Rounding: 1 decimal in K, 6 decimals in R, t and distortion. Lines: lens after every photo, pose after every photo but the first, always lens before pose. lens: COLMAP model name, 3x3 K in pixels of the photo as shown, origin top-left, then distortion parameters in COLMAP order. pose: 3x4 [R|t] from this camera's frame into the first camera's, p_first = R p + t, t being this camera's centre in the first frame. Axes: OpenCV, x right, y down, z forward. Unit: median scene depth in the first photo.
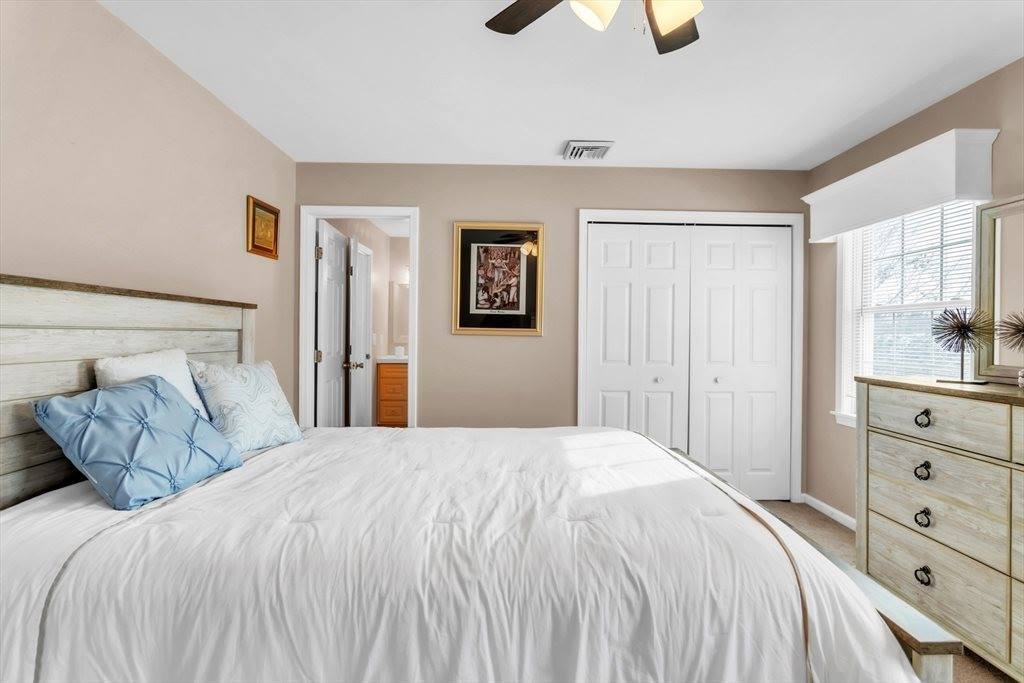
lens RADIAL K [[526.1, 0, 514.0], [0, 526.1, 334.7], [0, 0, 1]] dist [-0.006815, 0.000400]
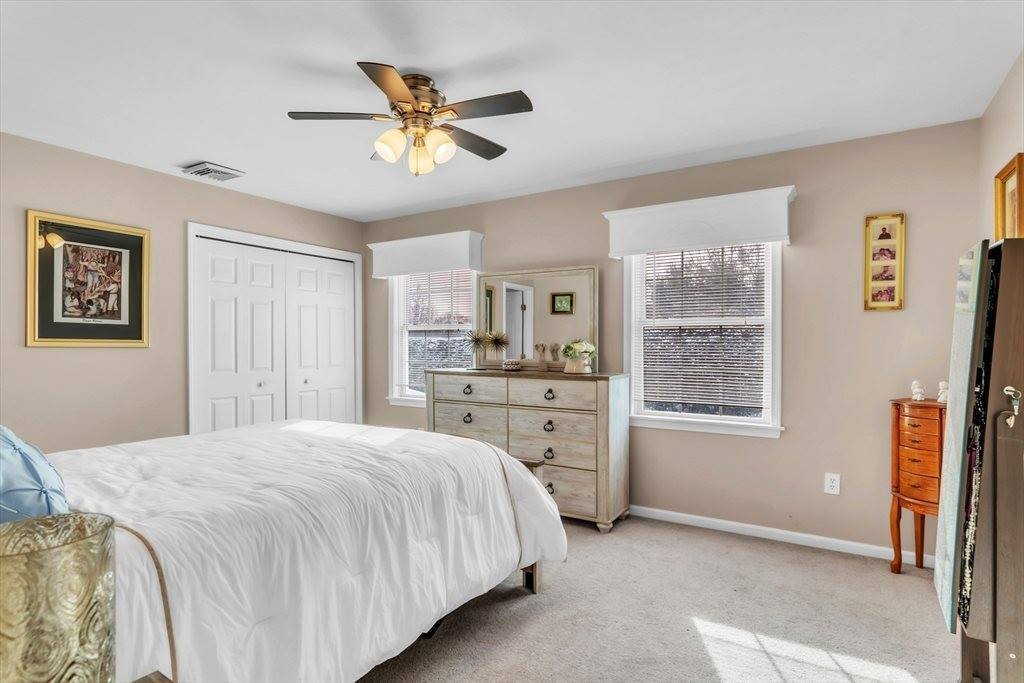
lens RADIAL K [[527.7, 0, 525.1], [0, 527.7, 348.1], [0, 0, 1]] dist [-0.000259, 0.000480]
pose [[0.542221, -0.015485, 0.840094, -0.386894], [0.004162, 0.999867, 0.015744, -0.008579], [-0.840226, -0.005041, 0.542213, -0.101199]]
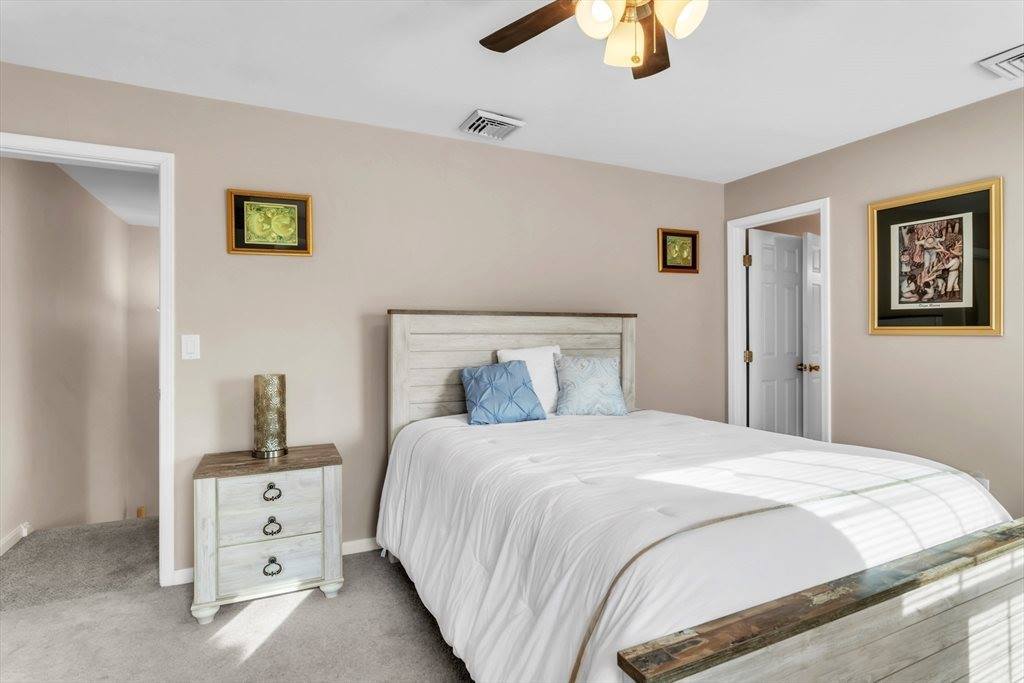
lens RADIAL K [[533.4, 0, 516.4], [0, 533.4, 331.8], [0, 0, 1]] dist [-0.015315, 0.001143]
pose [[0.418307, -0.014521, -0.908190, 0.427046], [0.005087, 0.999894, -0.013644, 0.003147], [0.908292, 0.001087, 0.418336, 0.112712]]
